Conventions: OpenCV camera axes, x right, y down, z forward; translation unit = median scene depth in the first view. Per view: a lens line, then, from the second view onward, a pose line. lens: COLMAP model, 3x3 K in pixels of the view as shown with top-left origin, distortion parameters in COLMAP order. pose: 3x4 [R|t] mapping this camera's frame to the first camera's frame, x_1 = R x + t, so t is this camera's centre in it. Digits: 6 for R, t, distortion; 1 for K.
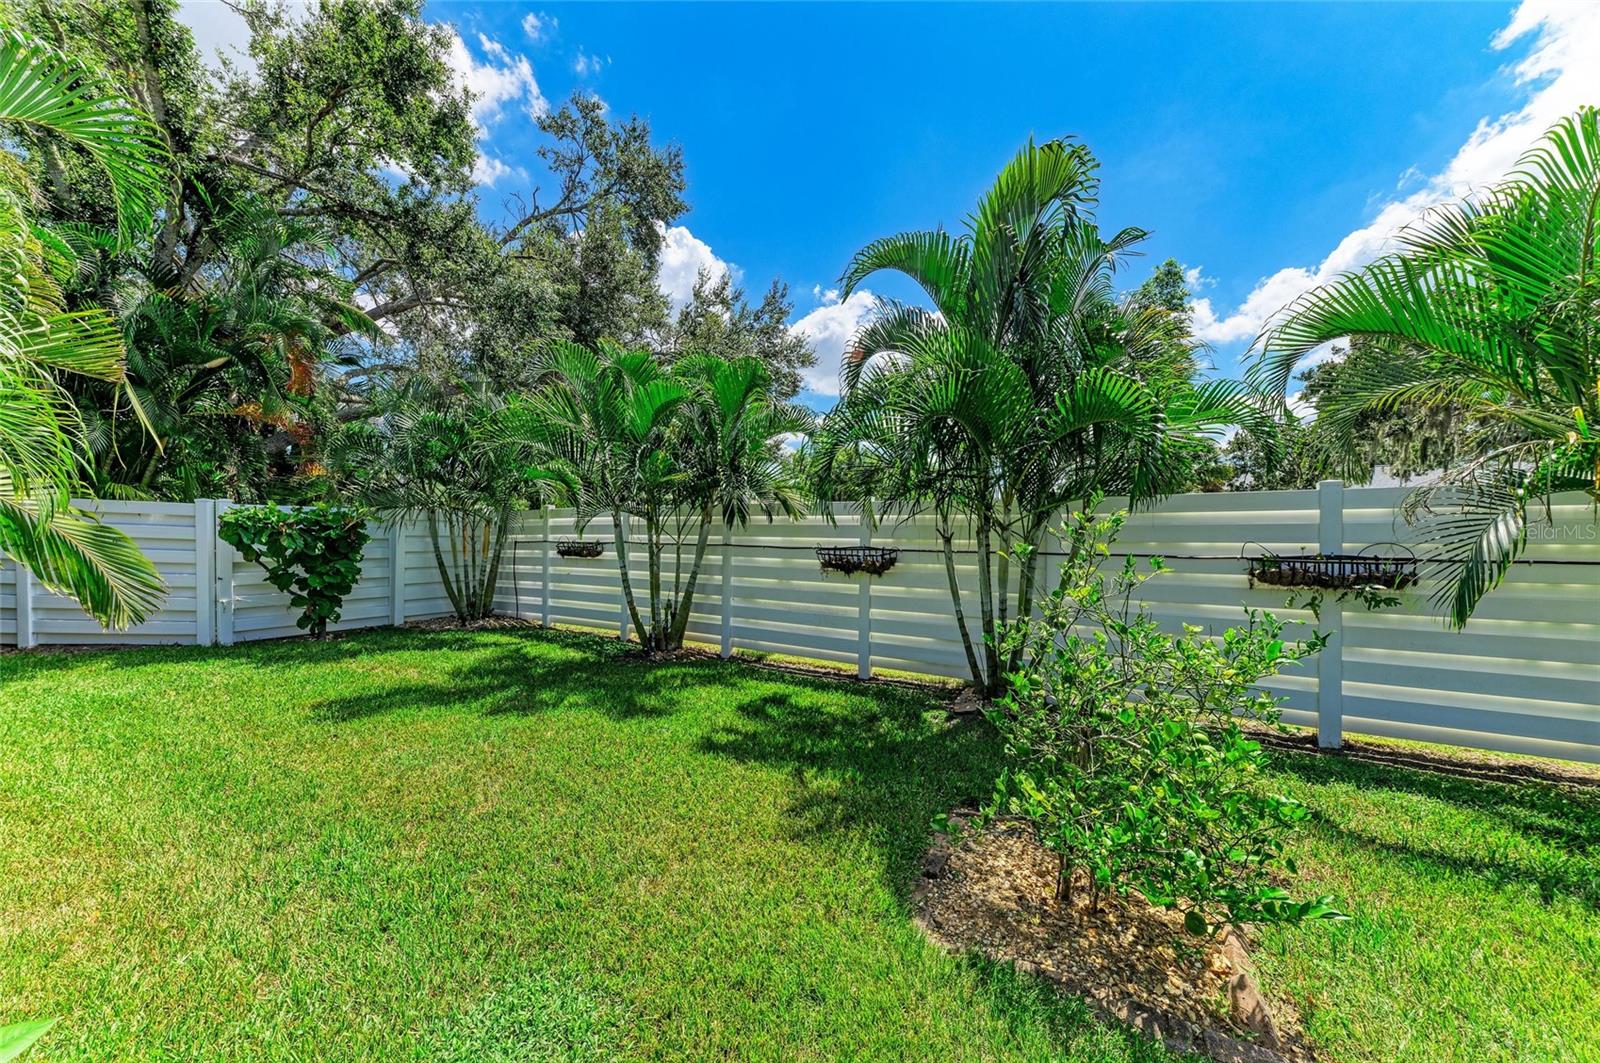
lens RADIAL K [[571.6, 0, 799.3], [0, 571.6, 534.9], [0, 0, 1]] dist [0.018828, -0.005778]
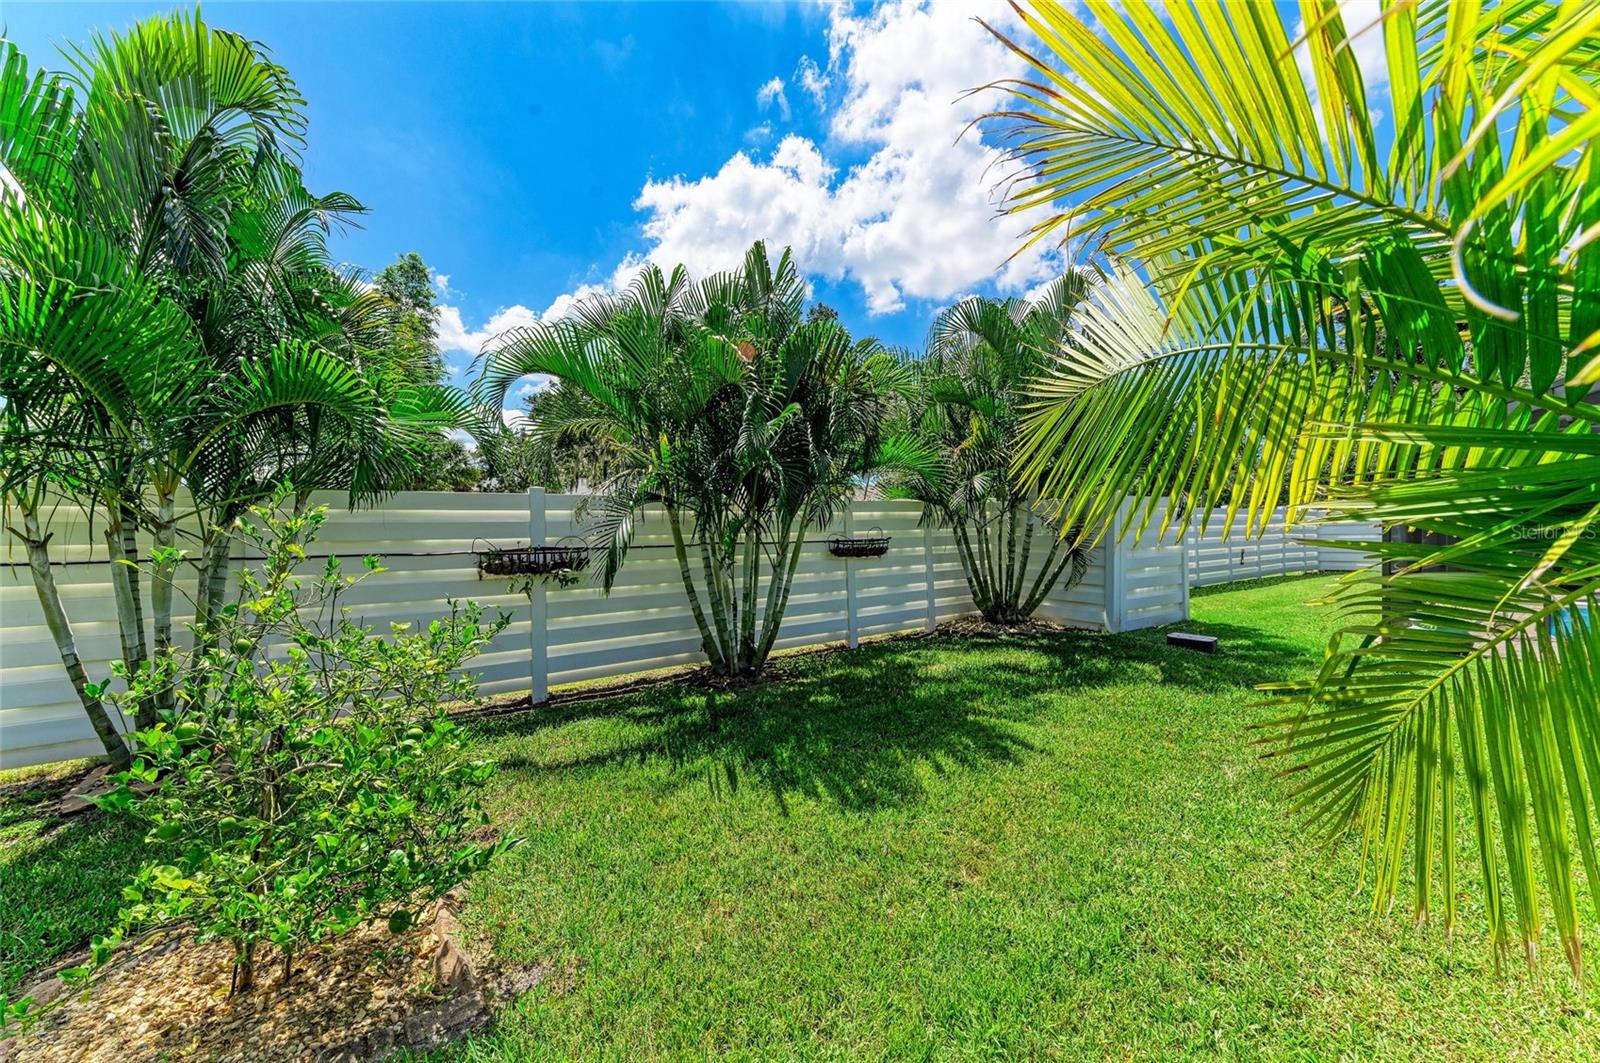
lens RADIAL K [[571.6, 0, 799.3], [0, 571.6, 534.9], [0, 0, 1]] dist [0.018828, -0.005778]
pose [[0.417402, -0.017443, 0.908555, 0.036464], [0.013714, 0.999823, 0.012895, 0.000421], [-0.908619, 0.007078, 0.417567, -0.023251]]
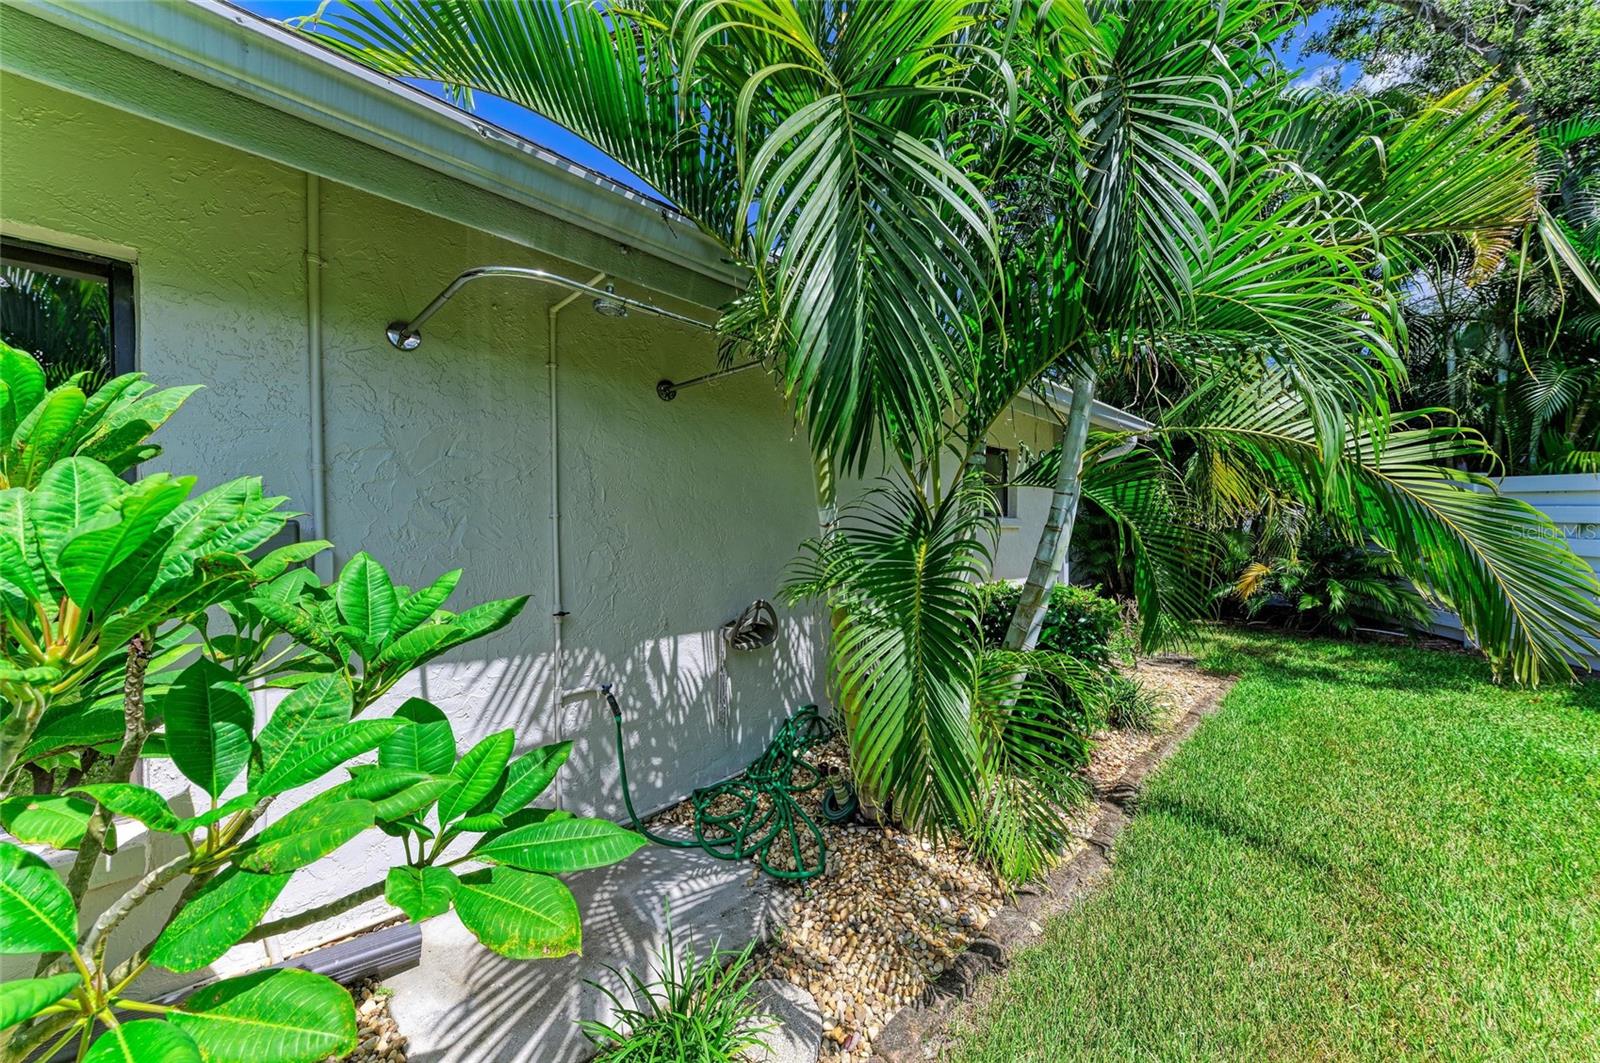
lens RADIAL K [[571.6, 0, 799.3], [0, 571.6, 534.9], [0, 0, 1]] dist [0.018828, -0.005778]
pose [[-0.243808, 0.013263, -0.969733, -0.548310], [0.002473, 0.999912, 0.013054, 0.015097], [0.969820, 0.000784, -0.243820, 0.539637]]
